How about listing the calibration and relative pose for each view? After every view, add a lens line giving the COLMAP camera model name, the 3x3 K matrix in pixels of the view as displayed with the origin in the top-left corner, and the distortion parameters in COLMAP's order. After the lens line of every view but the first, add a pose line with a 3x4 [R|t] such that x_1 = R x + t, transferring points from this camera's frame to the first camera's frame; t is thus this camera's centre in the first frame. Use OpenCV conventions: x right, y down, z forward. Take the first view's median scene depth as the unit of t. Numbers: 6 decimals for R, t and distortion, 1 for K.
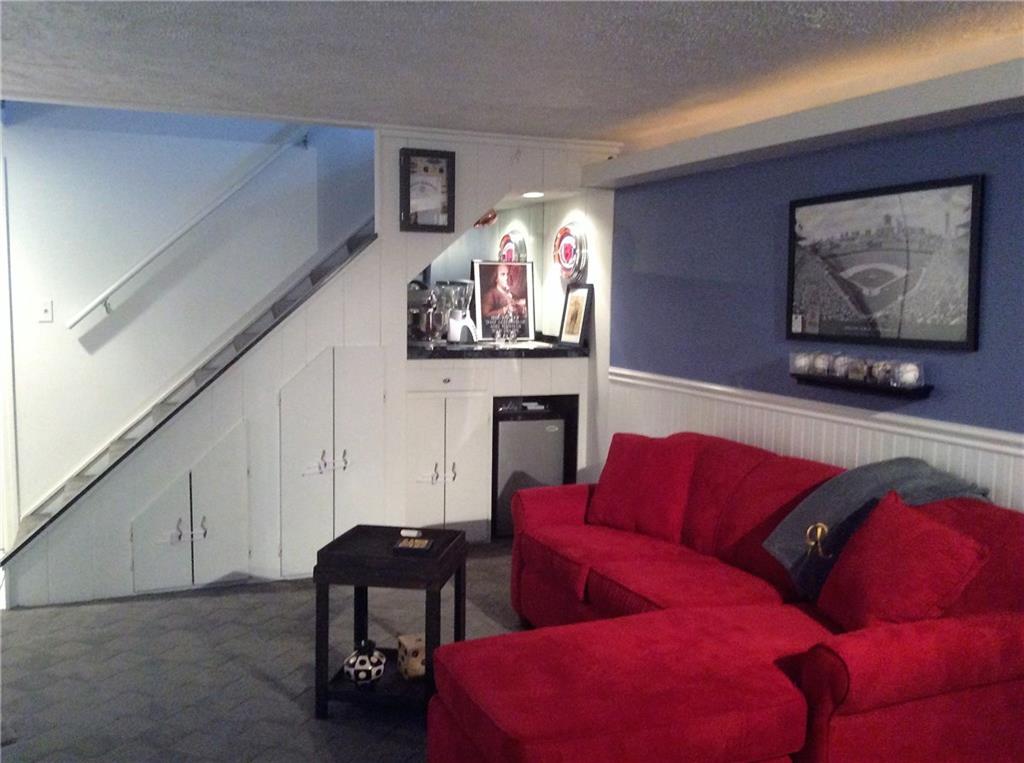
lens RADIAL K [[925.1, 0, 512.0], [0, 925.1, 381.5], [0, 0, 1]] dist [0.121320, -0.237129]
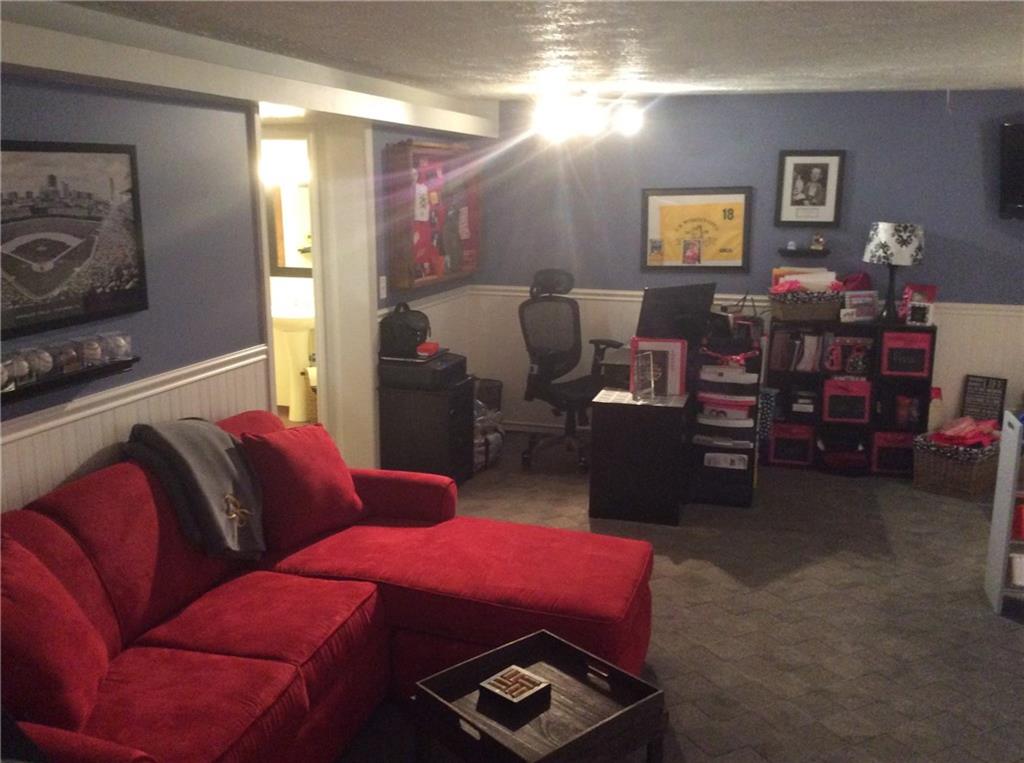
lens RADIAL K [[925.1, 0, 512.0], [0, 925.1, 381.5], [0, 0, 1]] dist [0.121320, -0.237129]
pose [[-0.759455, -0.153174, 0.632271, -0.500103], [0.050421, 0.955104, 0.291948, -0.233127], [-0.648603, 0.253601, -0.717635, 1.428956]]
